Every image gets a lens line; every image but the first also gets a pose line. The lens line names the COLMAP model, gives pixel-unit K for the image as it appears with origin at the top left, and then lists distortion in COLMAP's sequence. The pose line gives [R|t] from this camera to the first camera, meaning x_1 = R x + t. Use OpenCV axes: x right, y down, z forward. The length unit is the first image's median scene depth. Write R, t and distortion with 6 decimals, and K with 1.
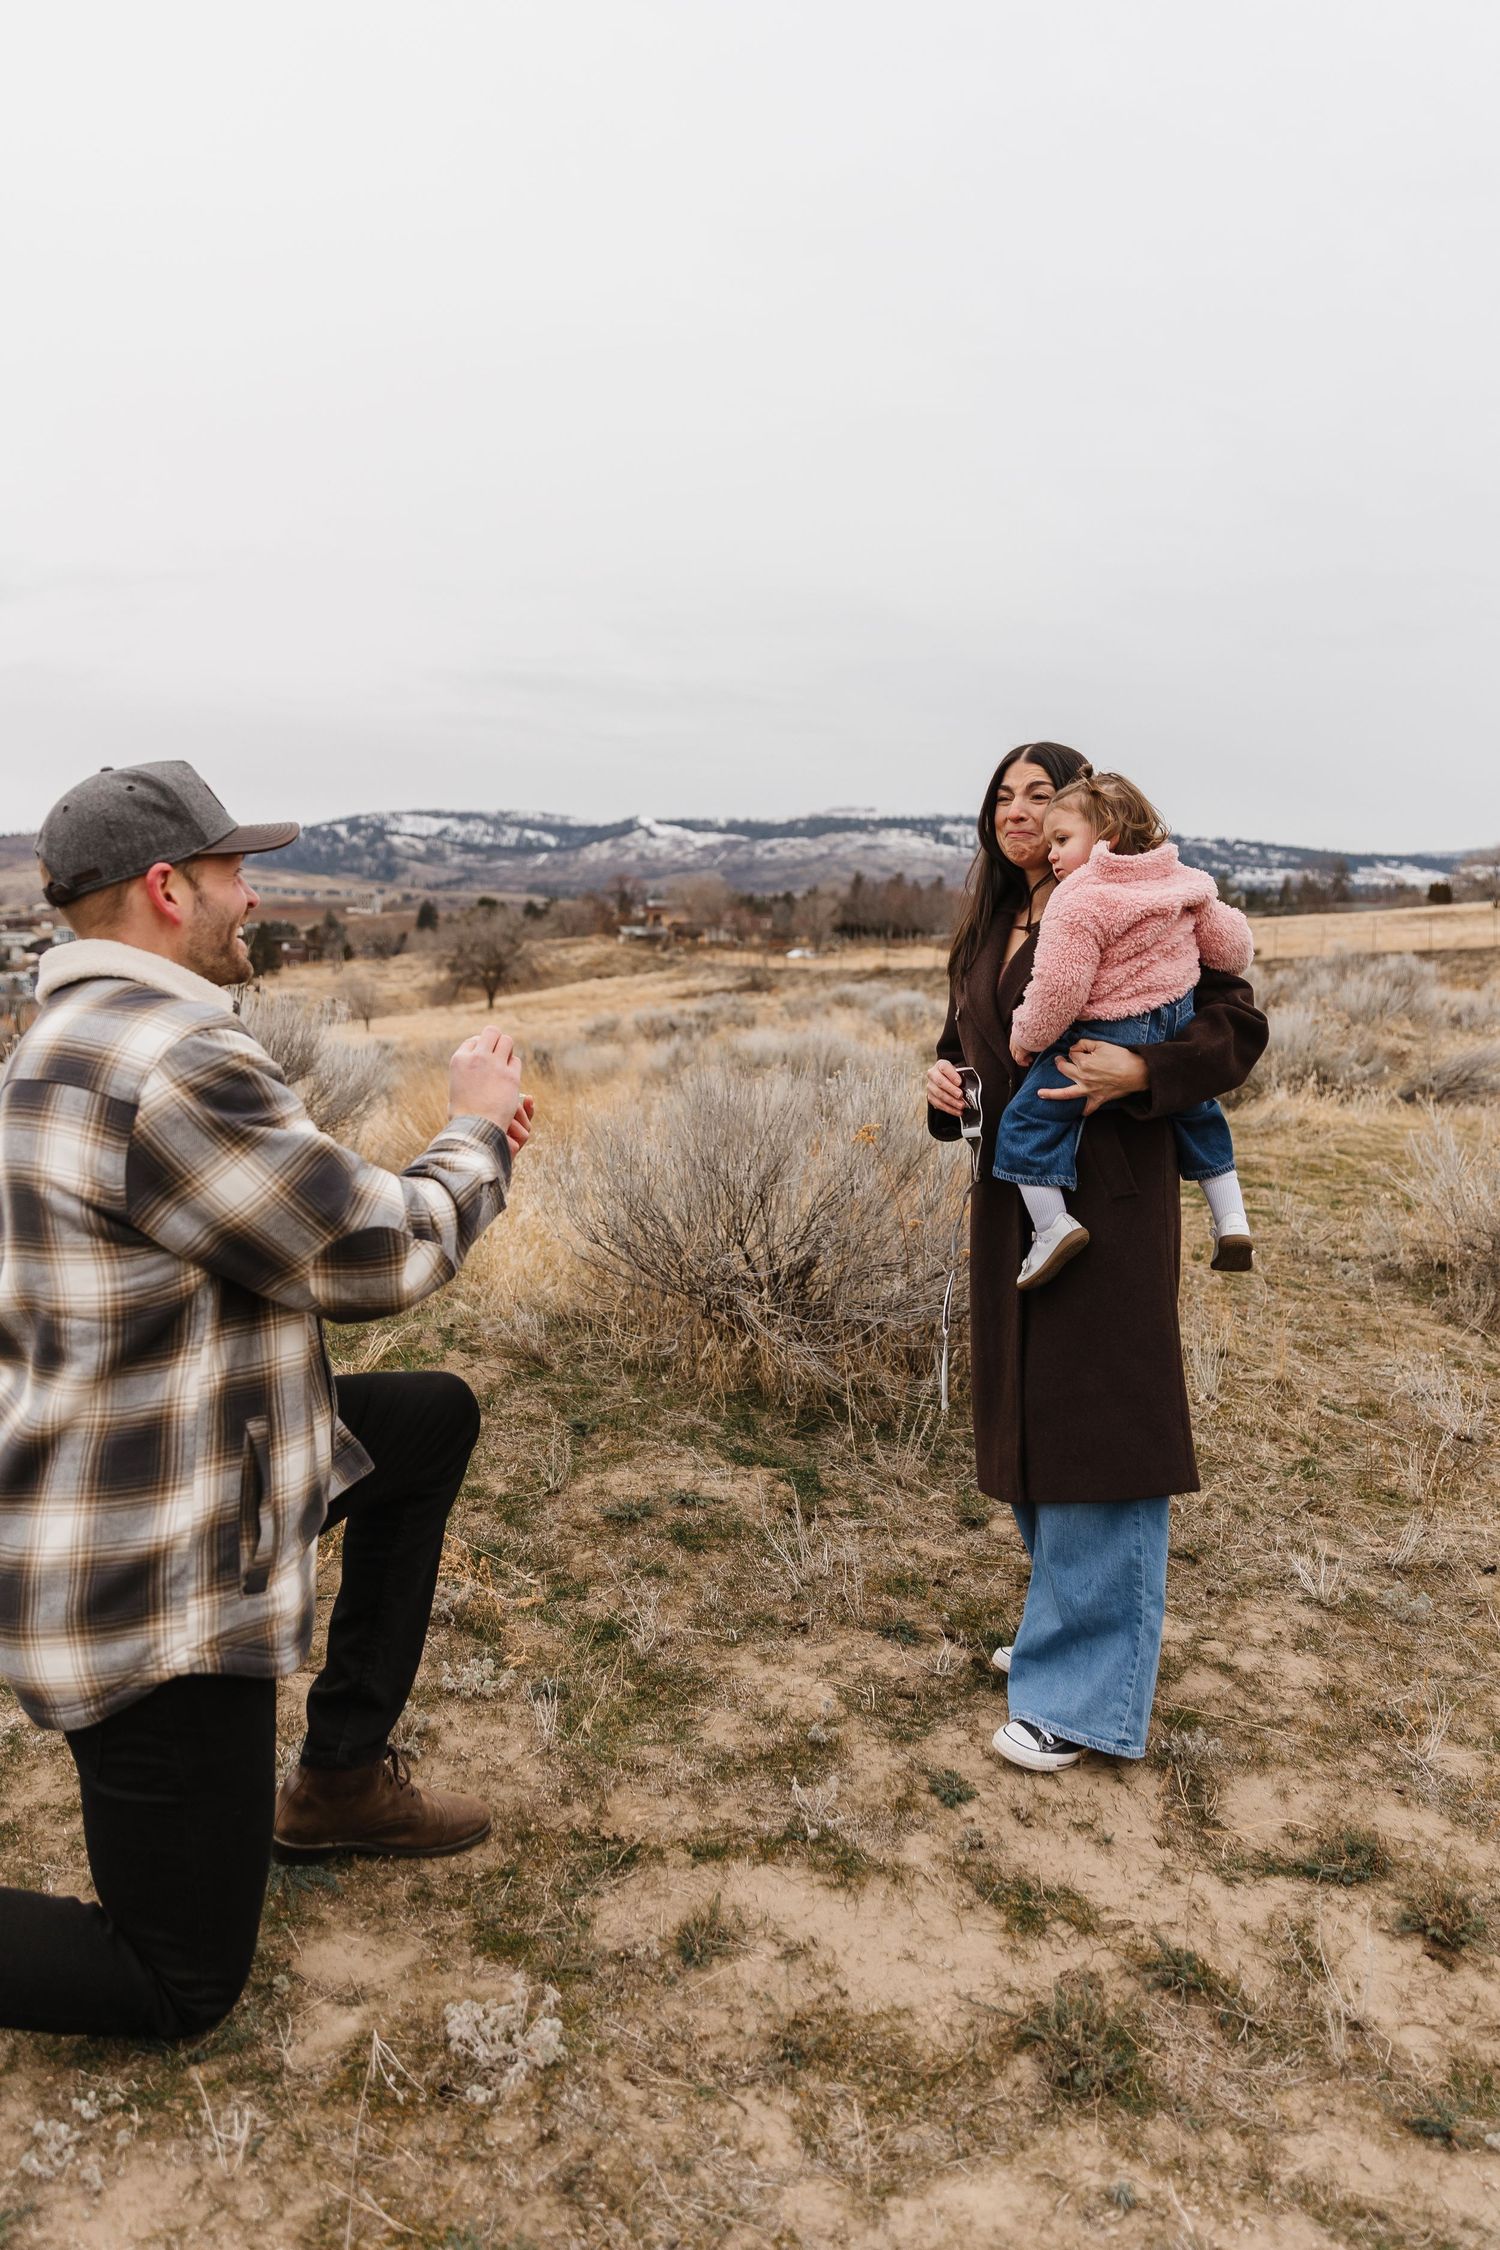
lens RADIAL K [[1595.0, 0, 750.0], [0, 1595.0, 1125.0], [0, 0, 1]] dist [0.011077, -0.006516]
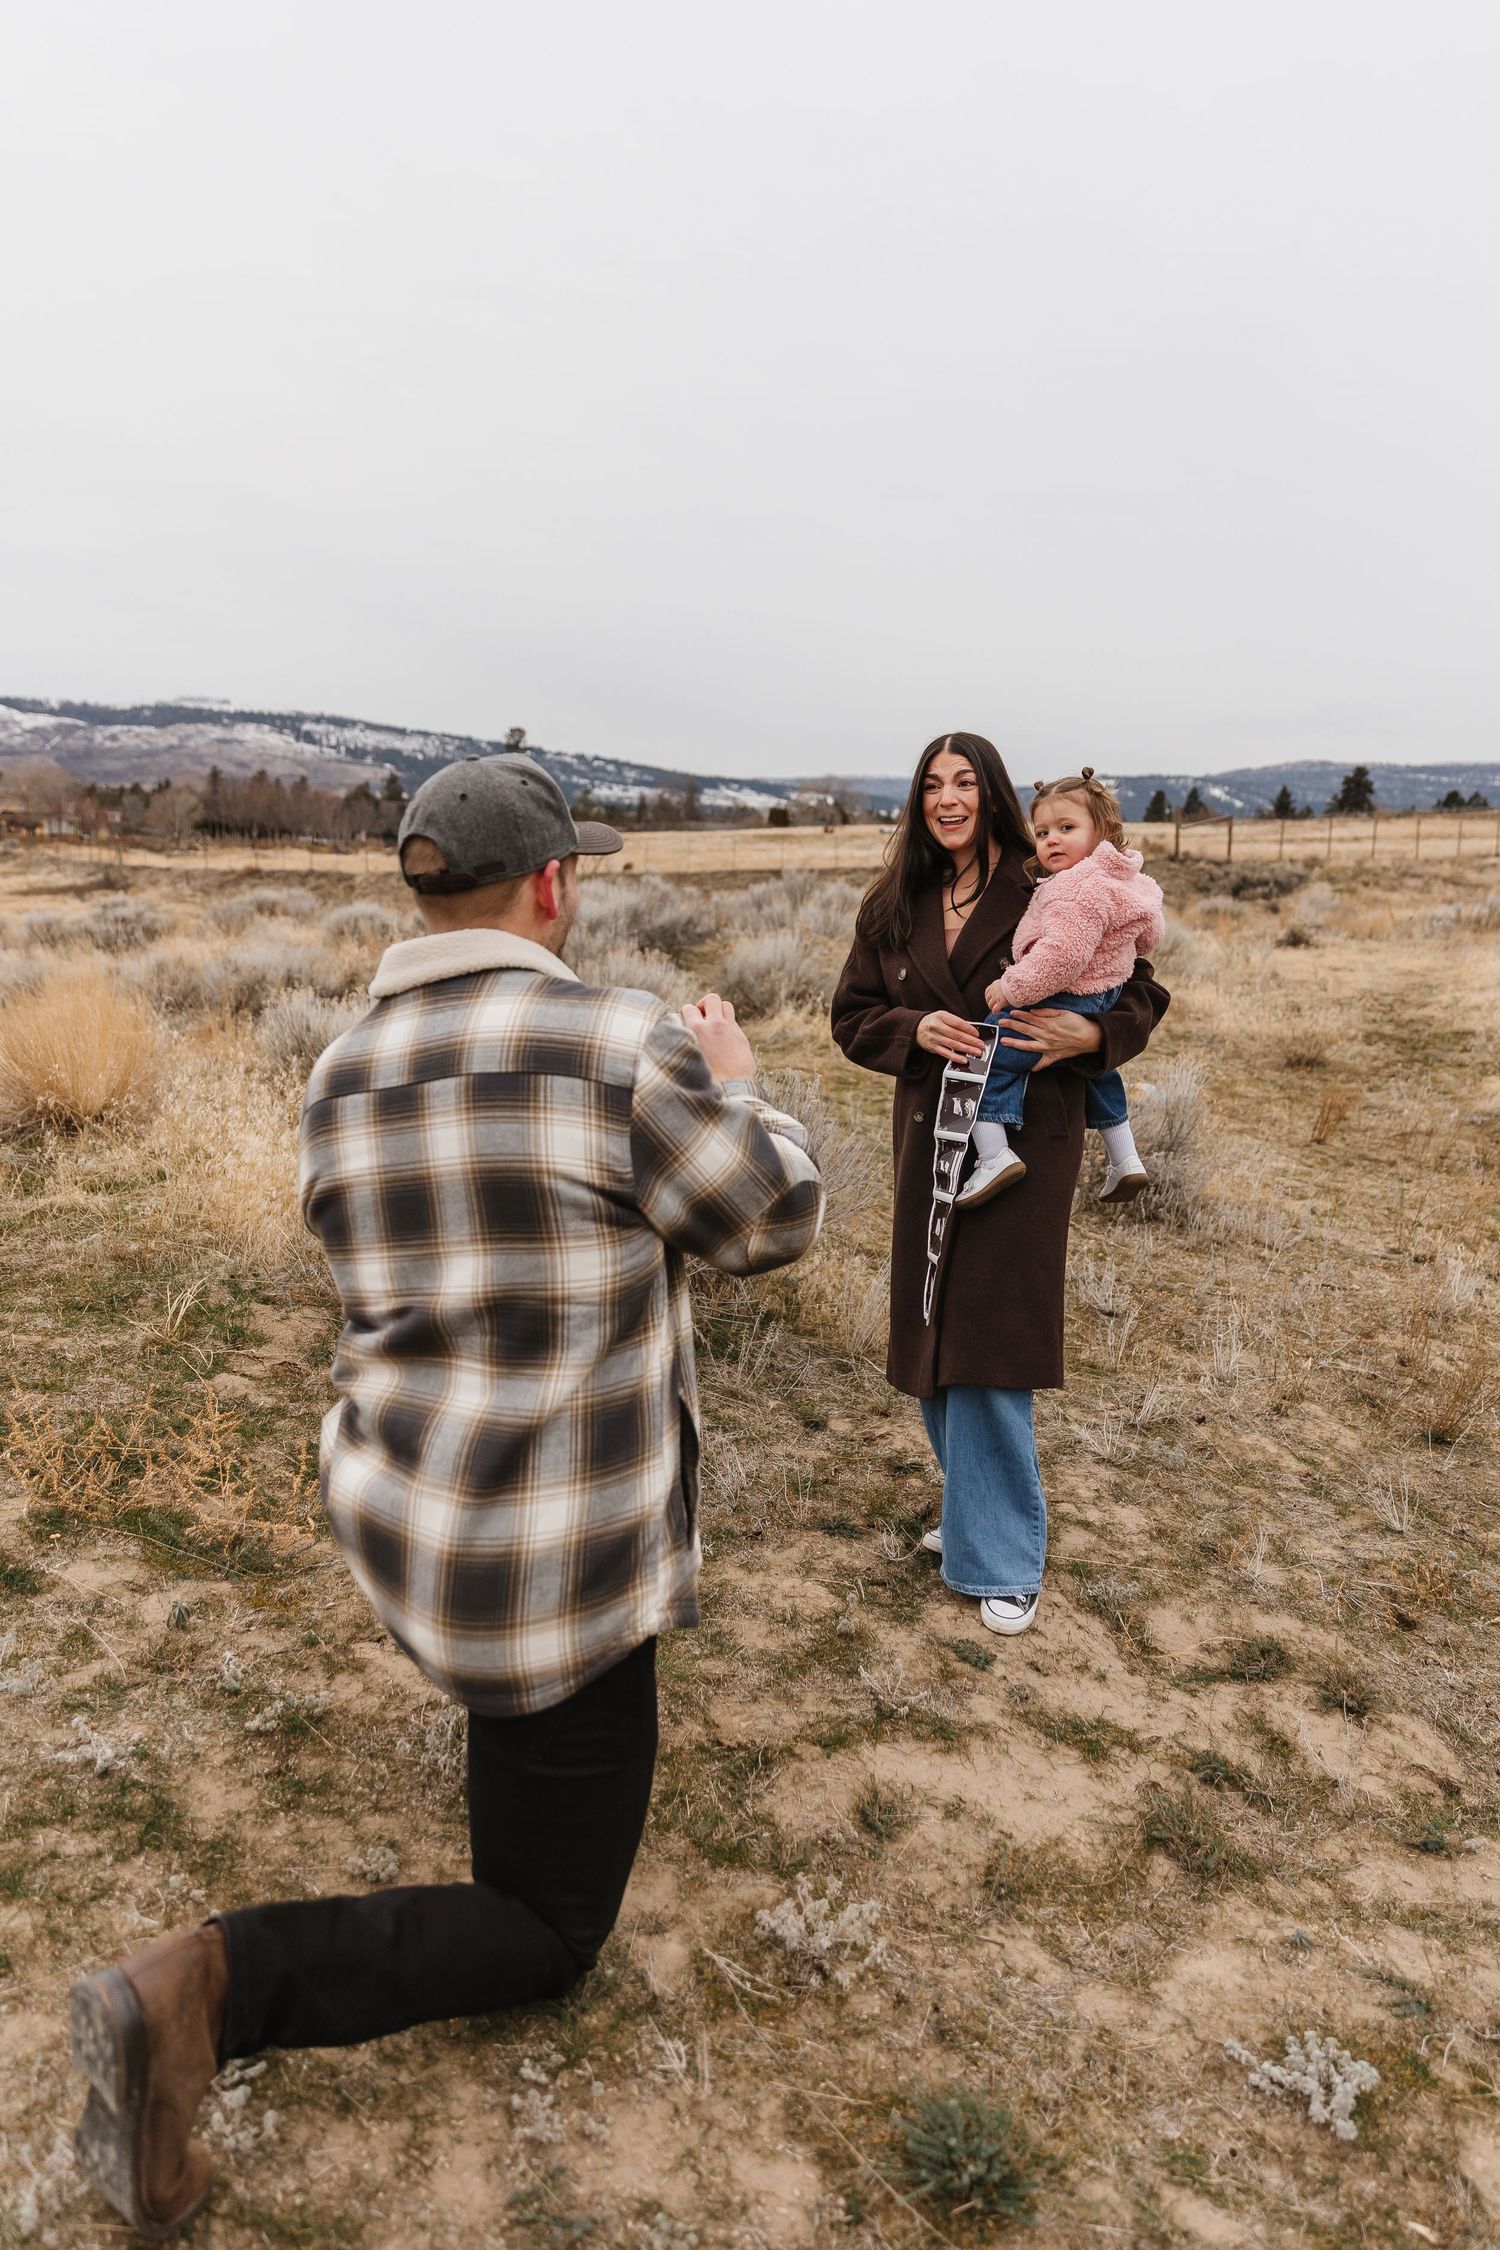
lens RADIAL K [[1582.0, 0, 748.4], [0, 1582.0, 1076.4], [0, 0, 1]] dist [0.003636, 0.003240]
pose [[0.926956, -0.017212, 0.374775, -0.494902], [0.006493, 0.999533, 0.029846, -0.037537], [-0.375114, -0.025232, 0.926635, 0.022789]]
